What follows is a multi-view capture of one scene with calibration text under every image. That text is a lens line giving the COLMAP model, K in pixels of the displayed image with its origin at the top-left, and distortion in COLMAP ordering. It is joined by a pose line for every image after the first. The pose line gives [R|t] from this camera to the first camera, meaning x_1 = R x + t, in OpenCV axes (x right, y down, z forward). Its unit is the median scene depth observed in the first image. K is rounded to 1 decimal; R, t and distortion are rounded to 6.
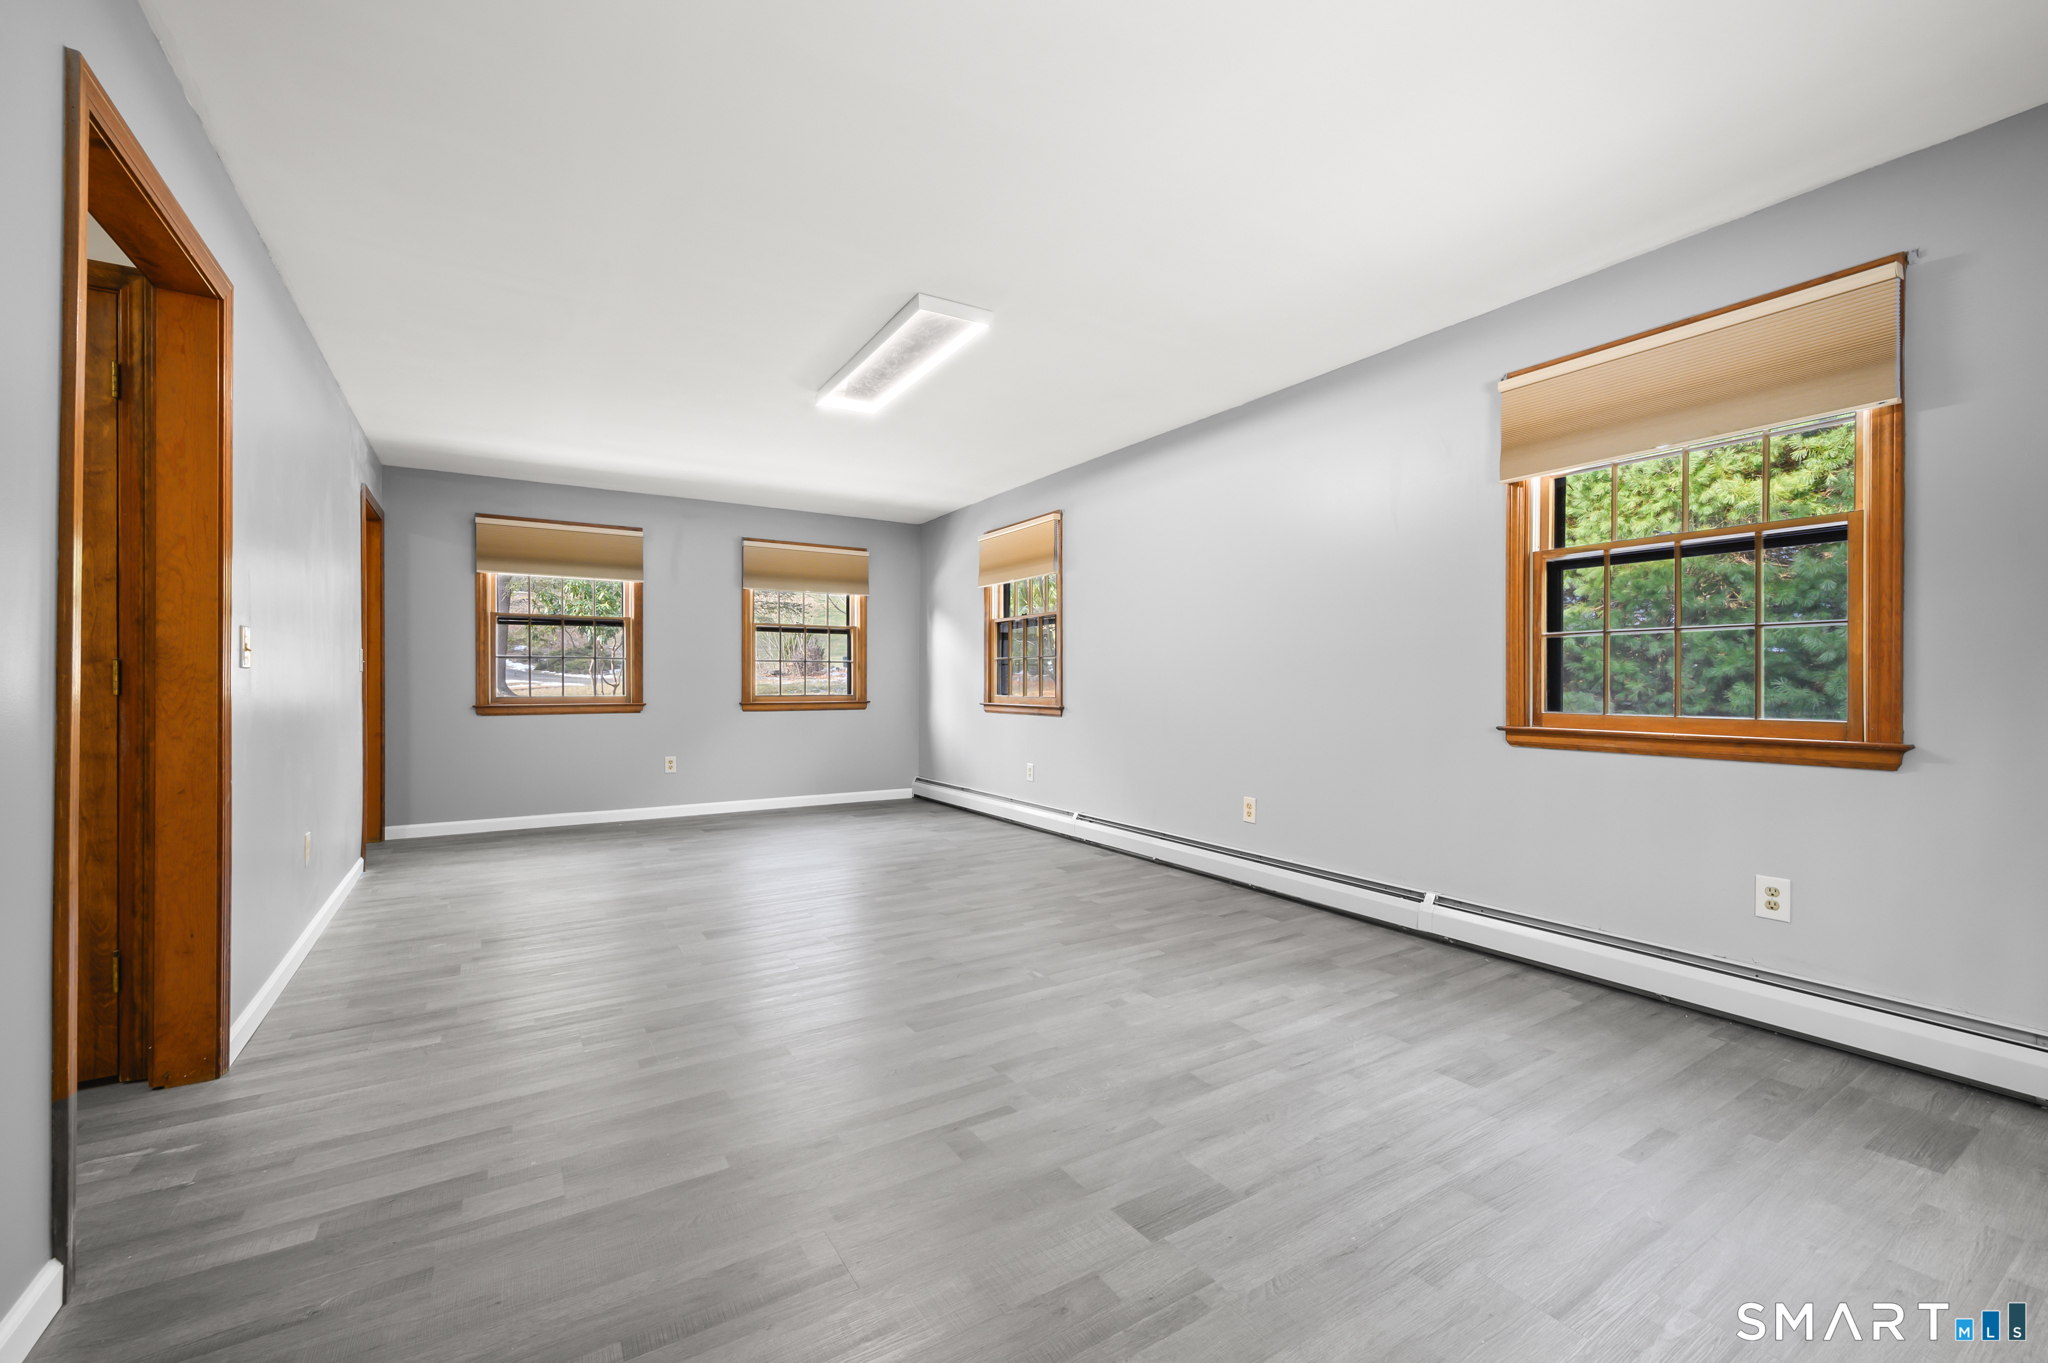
lens RADIAL K [[823.4, 0, 1033.0], [0, 823.4, 663.5], [0, 0, 1]] dist [-0.000450, 0.000224]
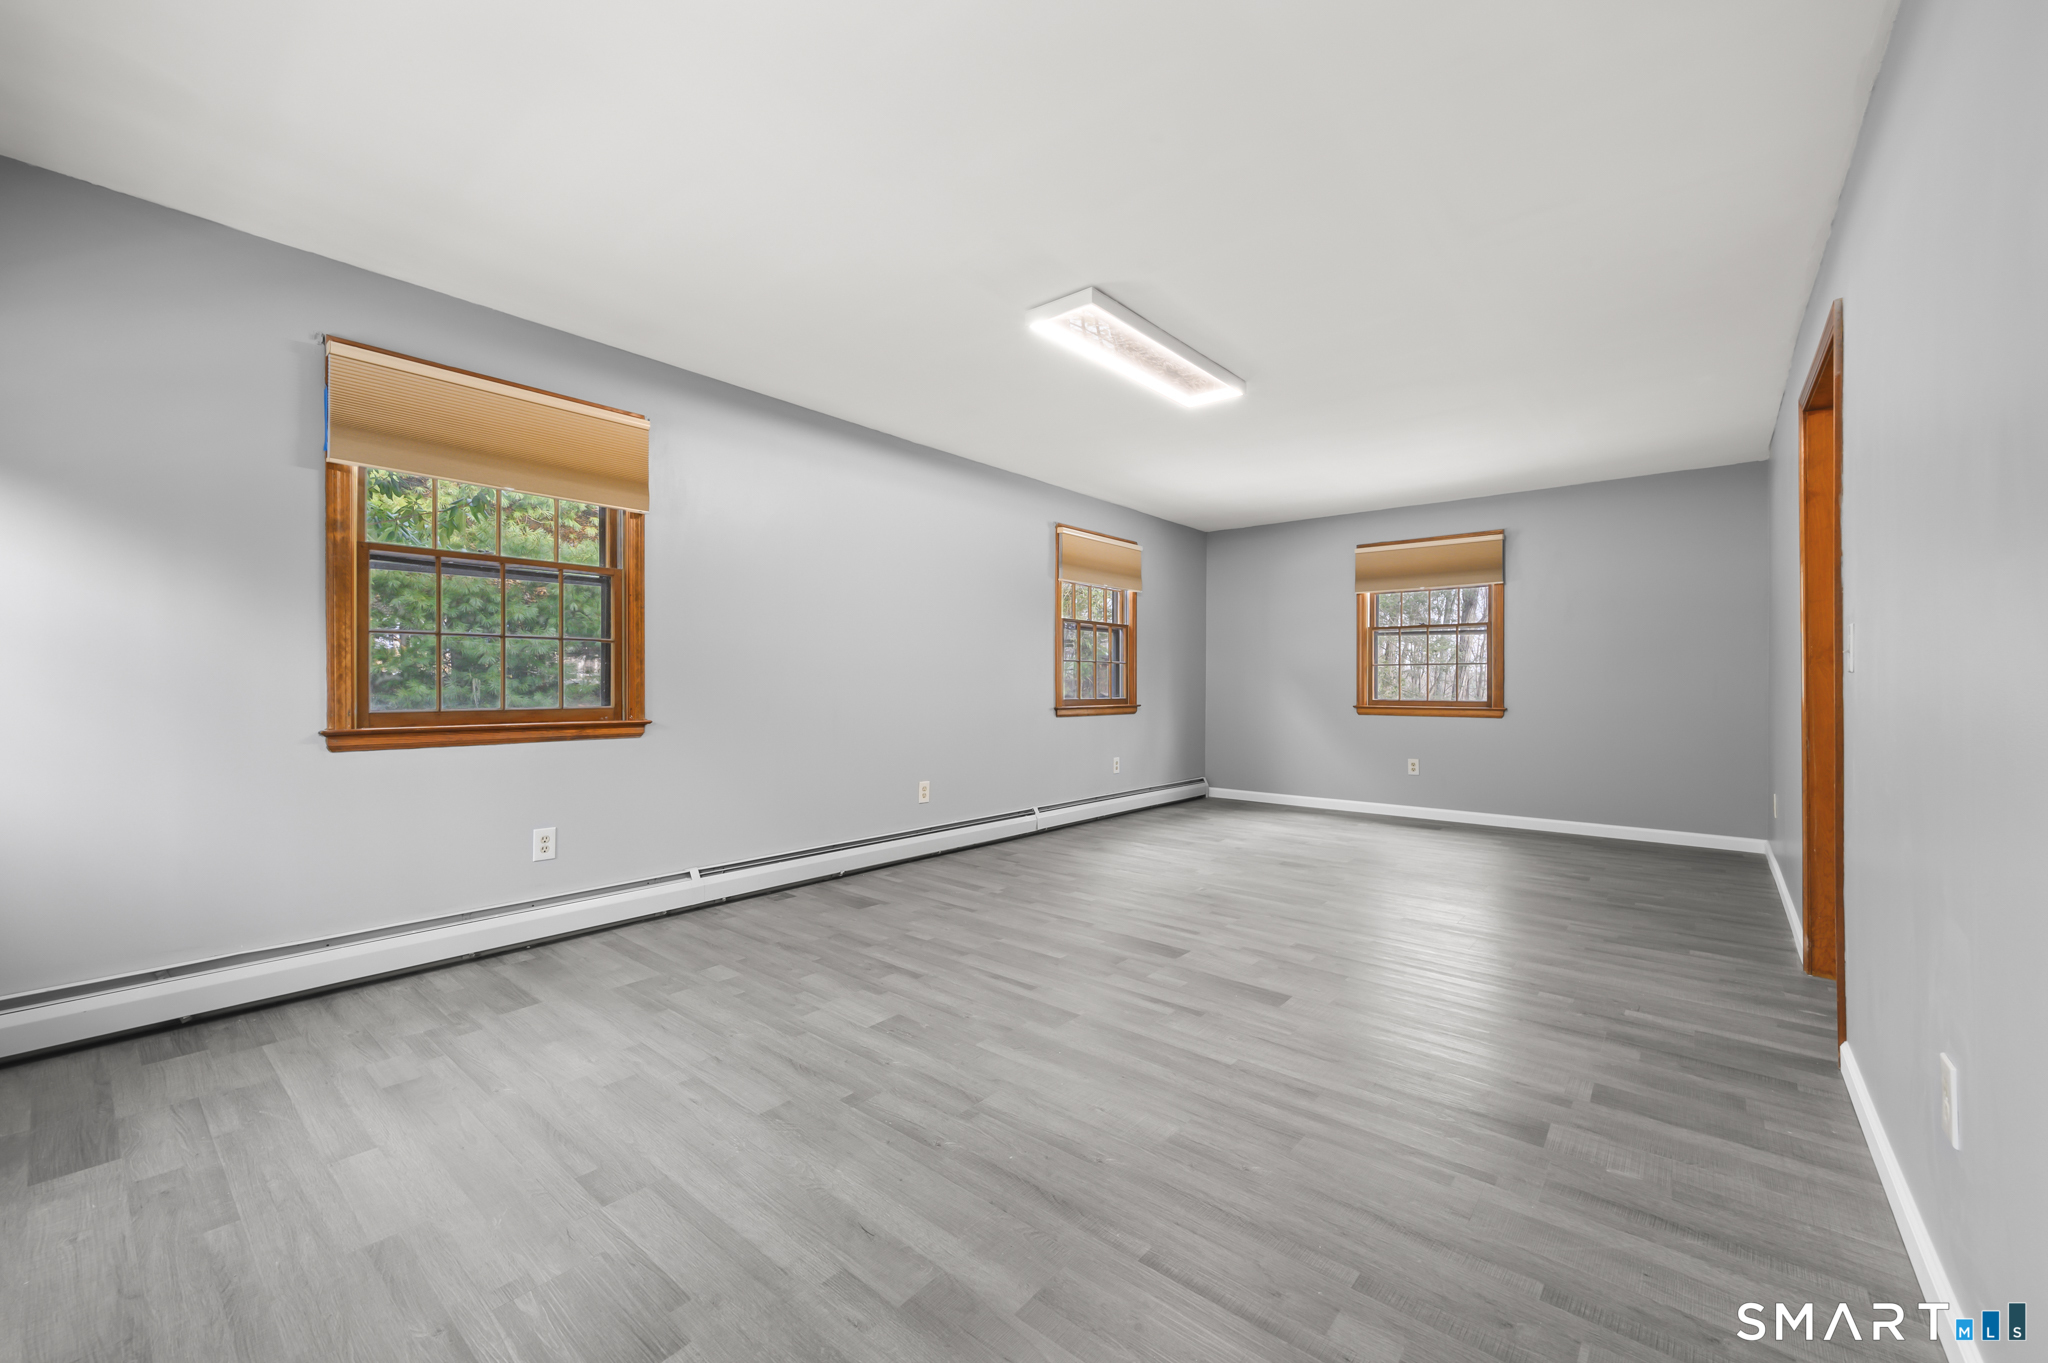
lens RADIAL K [[823.4, 0, 1033.0], [0, 823.4, 663.5], [0, 0, 1]] dist [-0.000450, 0.000224]
pose [[-0.302743, 0.017526, 0.952911, -1.255707], [-0.029388, 0.999184, -0.027714, 0.036193], [-0.952619, -0.036394, -0.301980, 1.718594]]
